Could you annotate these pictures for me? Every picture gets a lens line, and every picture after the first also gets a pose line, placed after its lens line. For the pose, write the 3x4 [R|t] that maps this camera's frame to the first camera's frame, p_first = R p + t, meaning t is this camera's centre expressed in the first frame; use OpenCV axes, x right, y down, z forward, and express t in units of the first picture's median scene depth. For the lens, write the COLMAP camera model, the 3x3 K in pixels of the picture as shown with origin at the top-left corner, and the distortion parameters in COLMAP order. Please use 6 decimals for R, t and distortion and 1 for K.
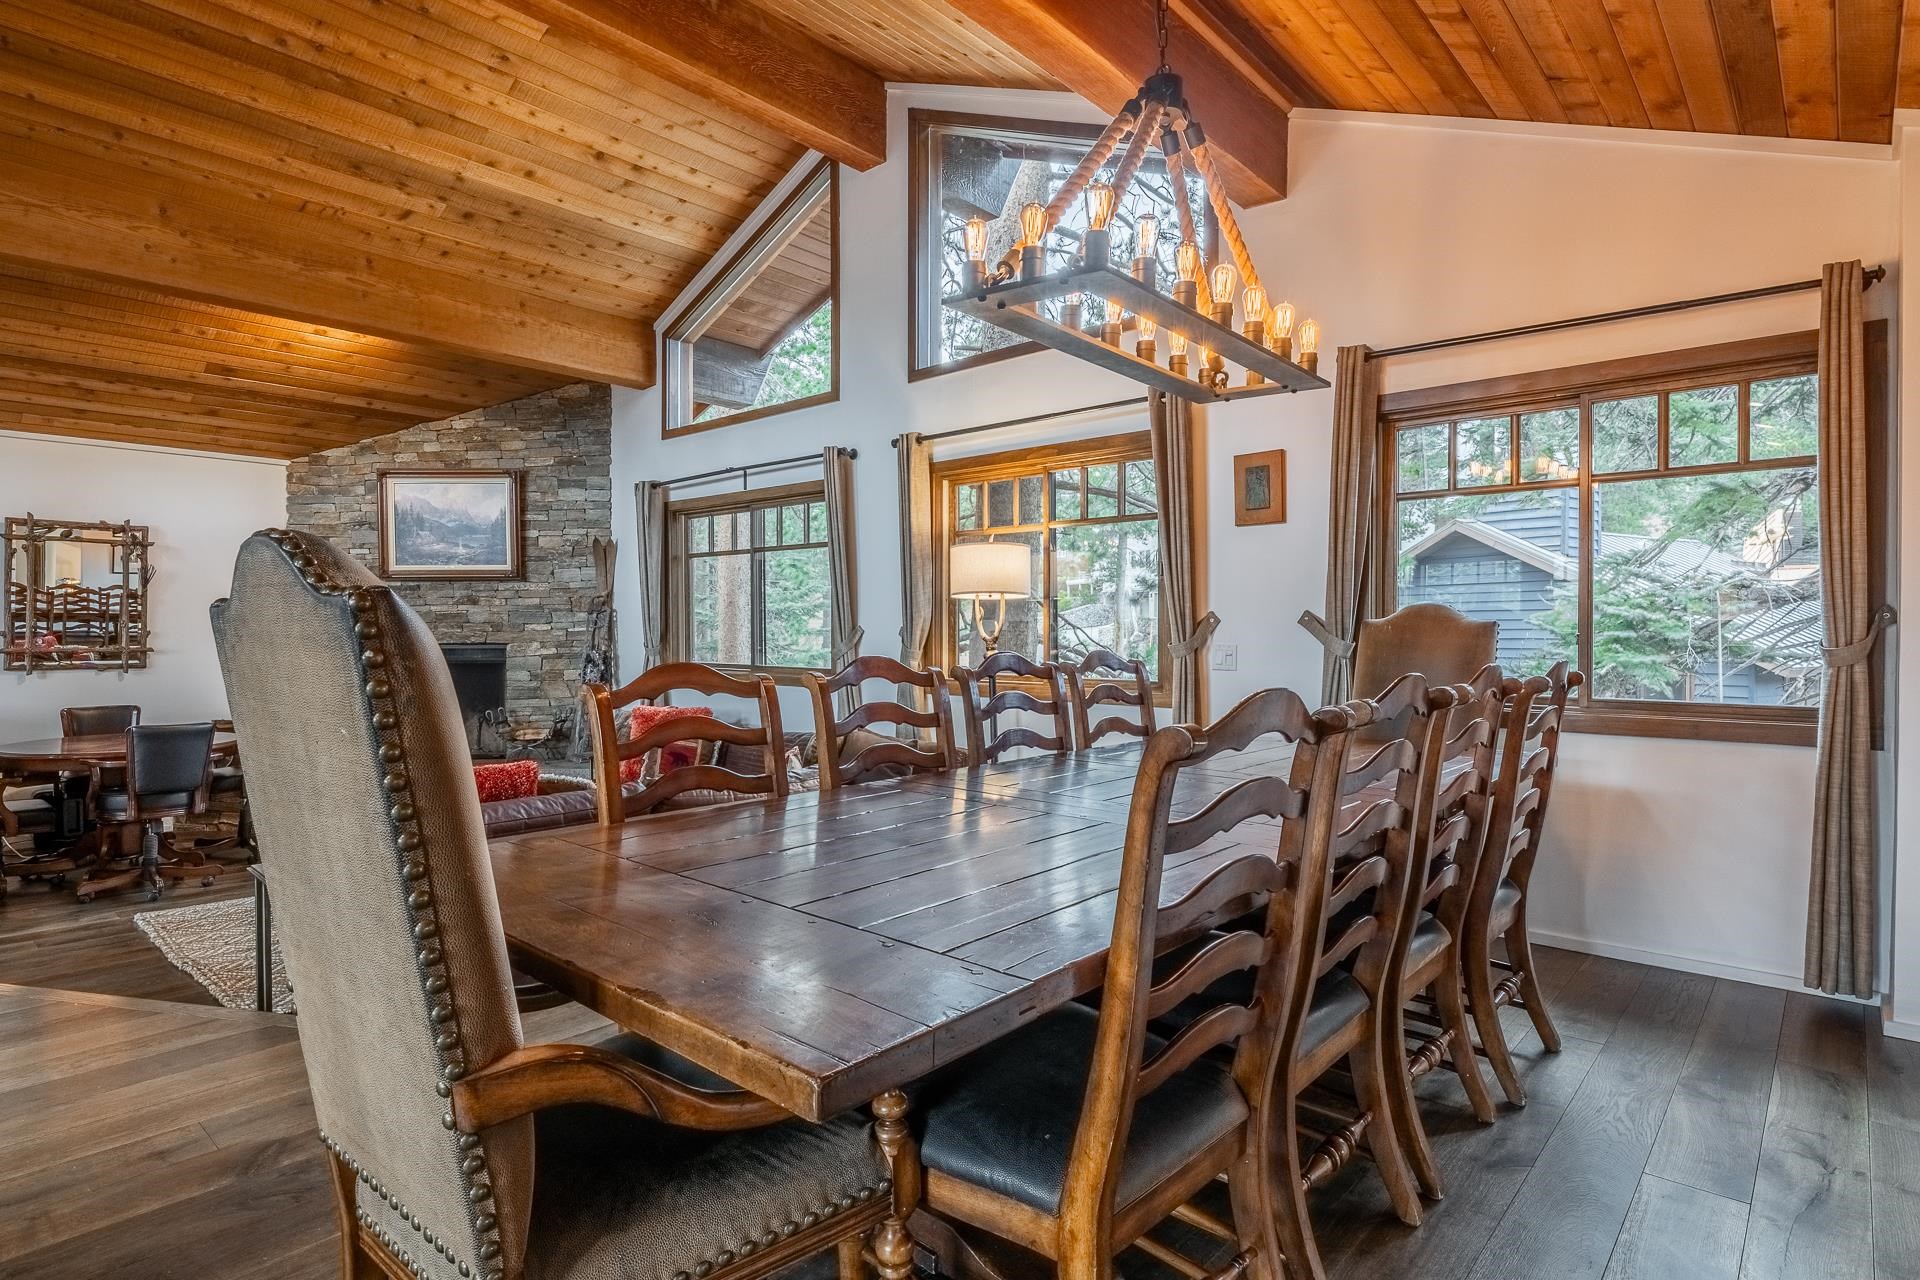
lens RADIAL K [[1006.3, 0, 923.4], [0, 1006.3, 634.1], [0, 0, 1]] dist [-0.002627, -0.001061]
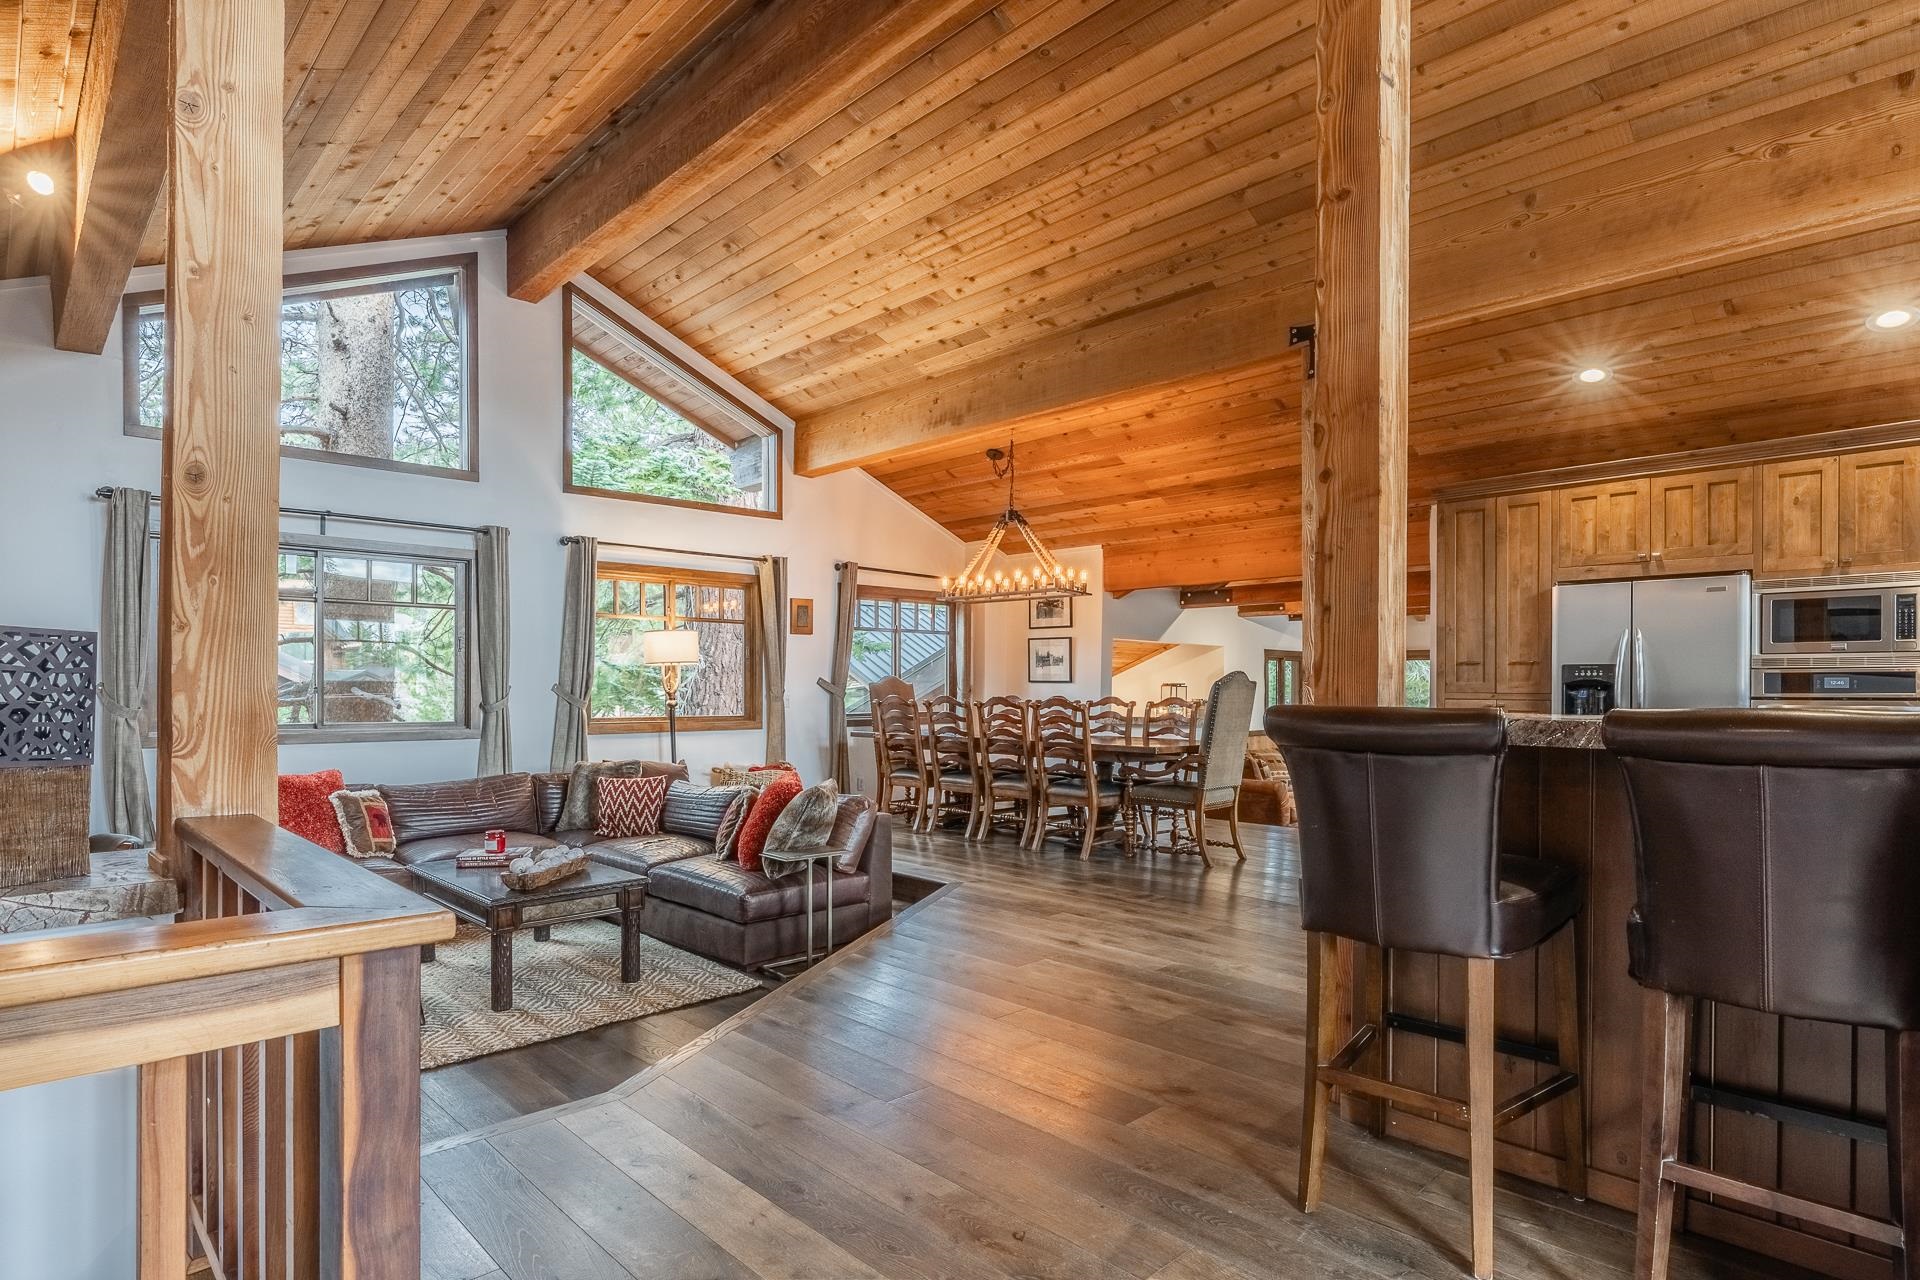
lens RADIAL K [[1019.0, 0, 939.2], [0, 1019.0, 687.4], [0, 0, 1]] dist [0.003329, -0.000351]
pose [[0.072817, 0.000343, 0.997345, -0.945599], [0.003077, 0.999995, -0.000568, -0.000103], [-0.997341, 0.003110, 0.072816, 0.319763]]
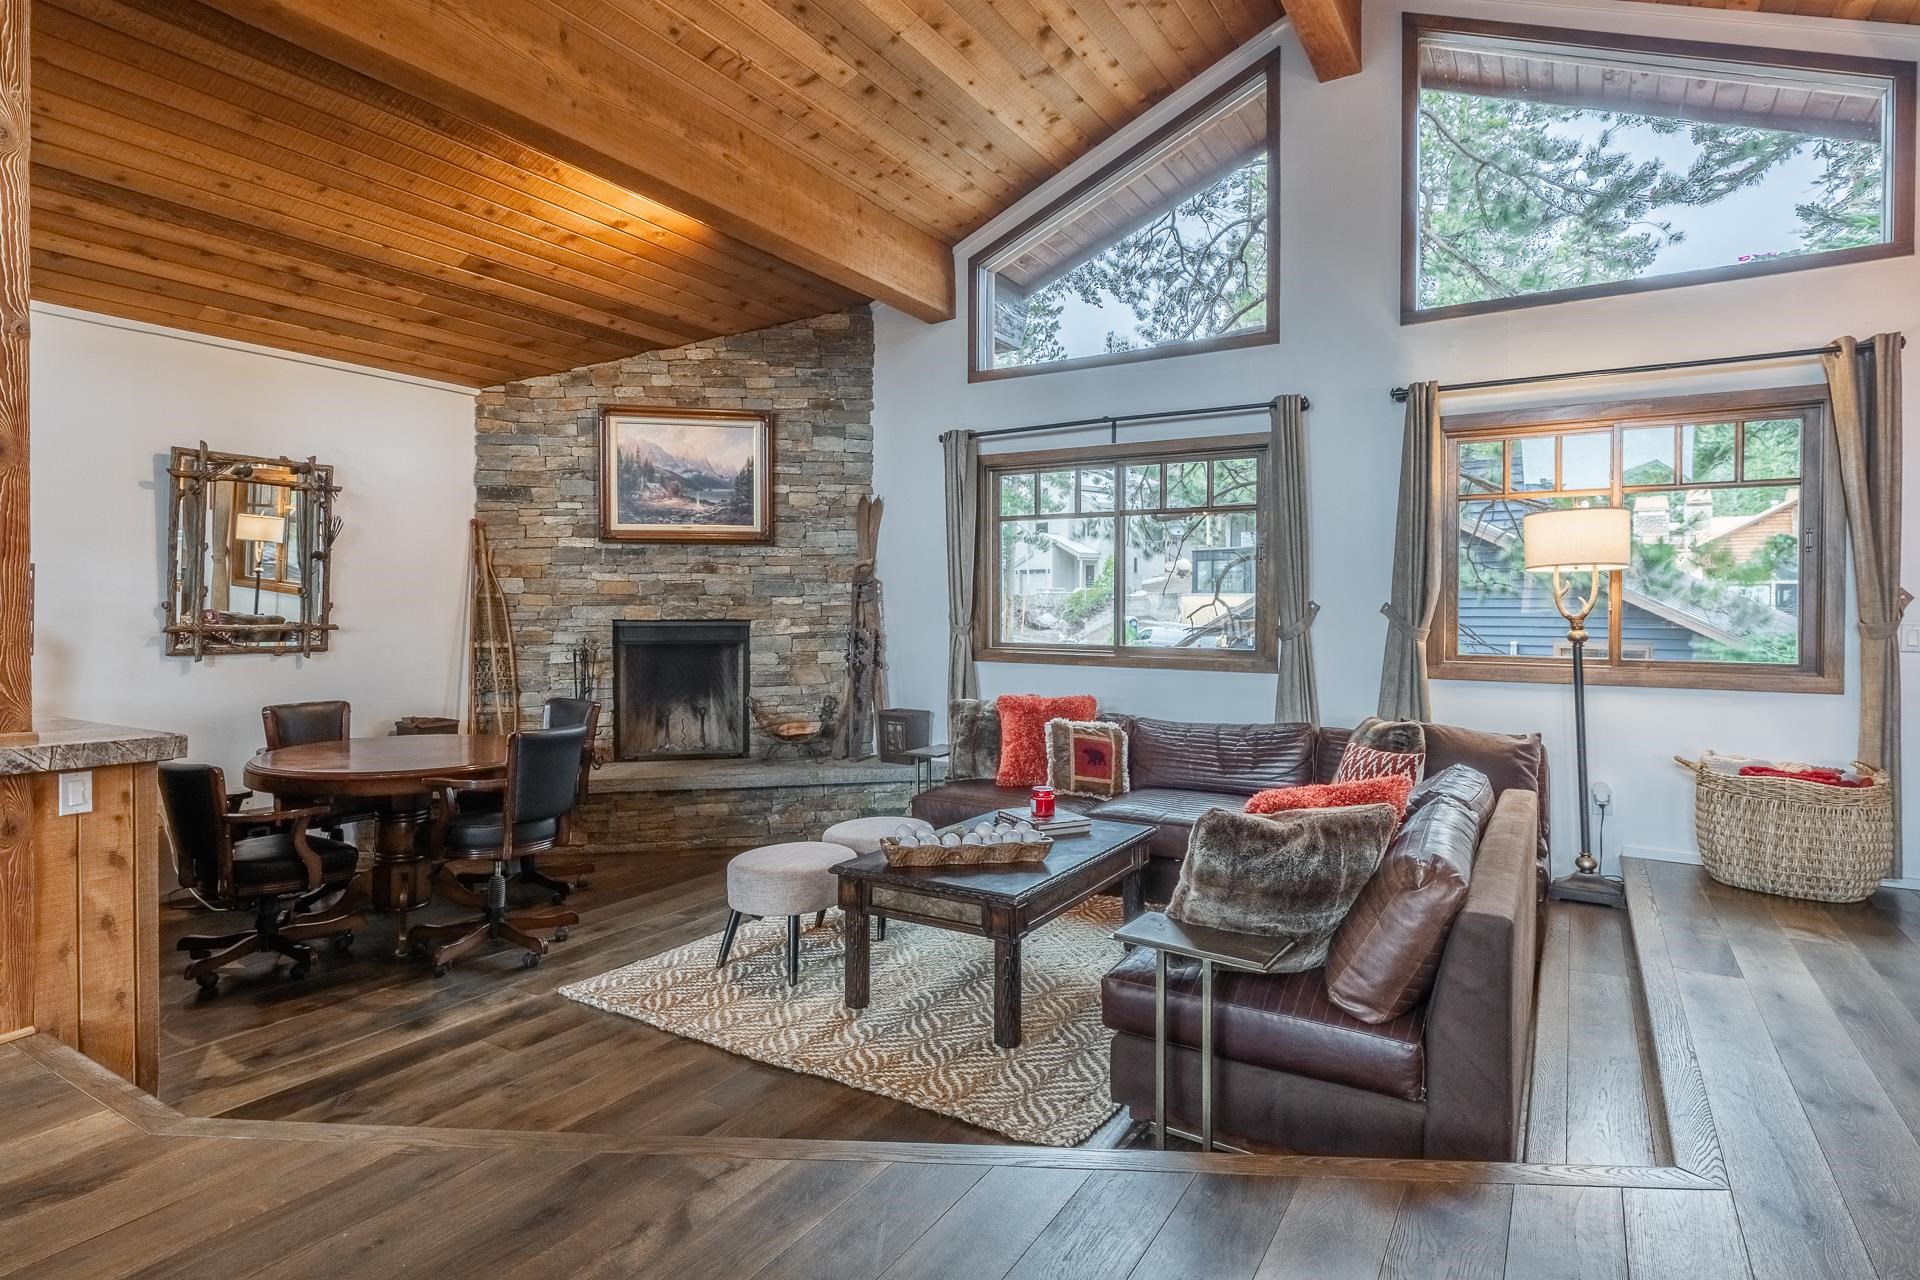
lens RADIAL K [[1019.1, 0, 931.2], [0, 1019.1, 614.8], [0, 0, 1]] dist [-0.004103, -0.000356]
pose [[0.983493, 0.002844, 0.180924, -0.430673], [-0.003542, 0.999987, 0.003535, 0.001488], [-0.180911, -0.004117, 0.983491, 0.144982]]
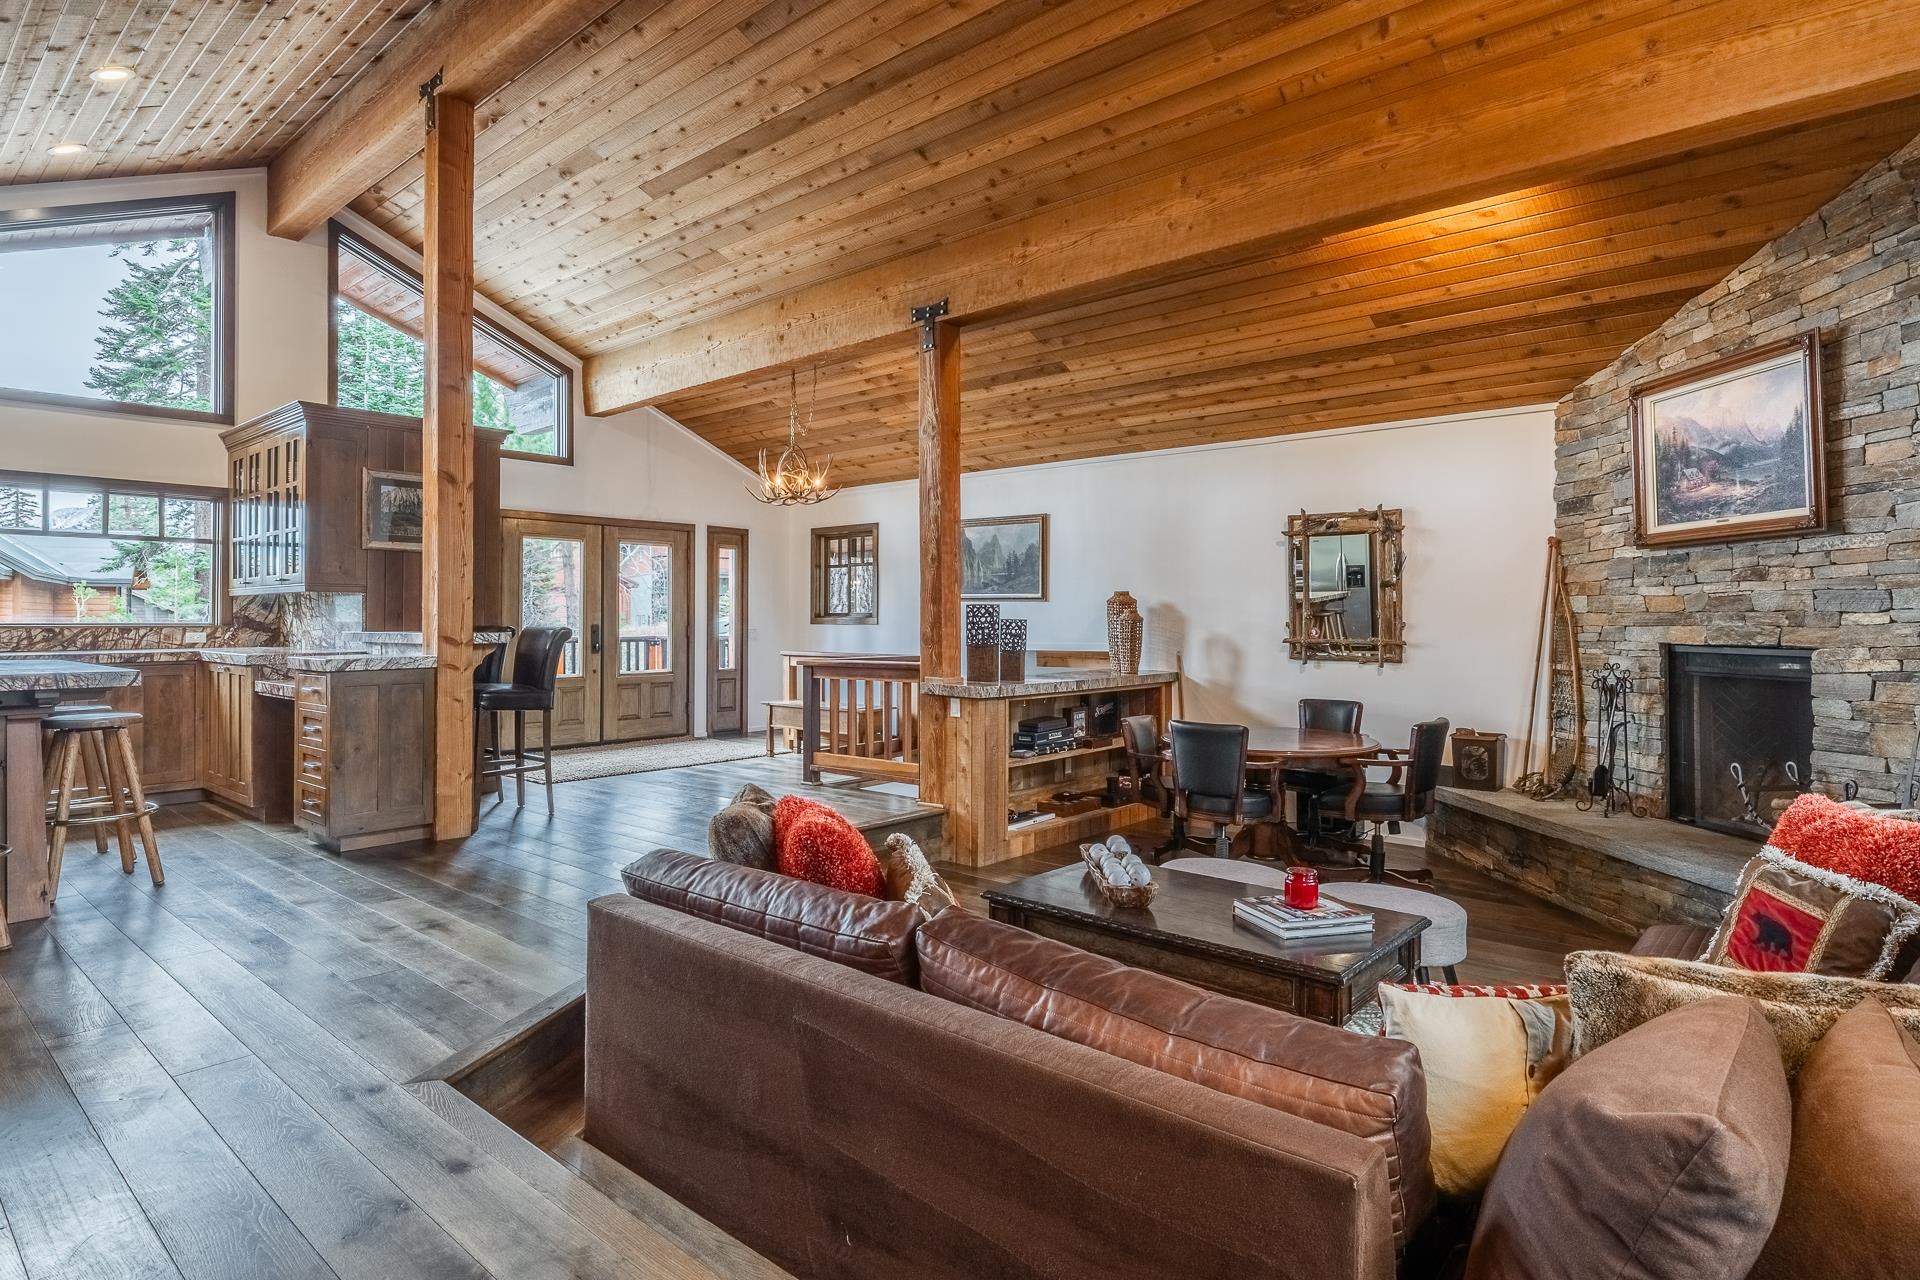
lens RADIAL K [[1021.4, 0, 944.7], [0, 1021.4, 609.4], [0, 0, 1]] dist [-0.004995, 0.000501]
pose [[0.021612, -0.008932, -0.999727, 0.139773], [-0.007417, 0.999931, -0.009094, -0.003535], [0.999739, 0.007612, 0.021544, 0.522773]]
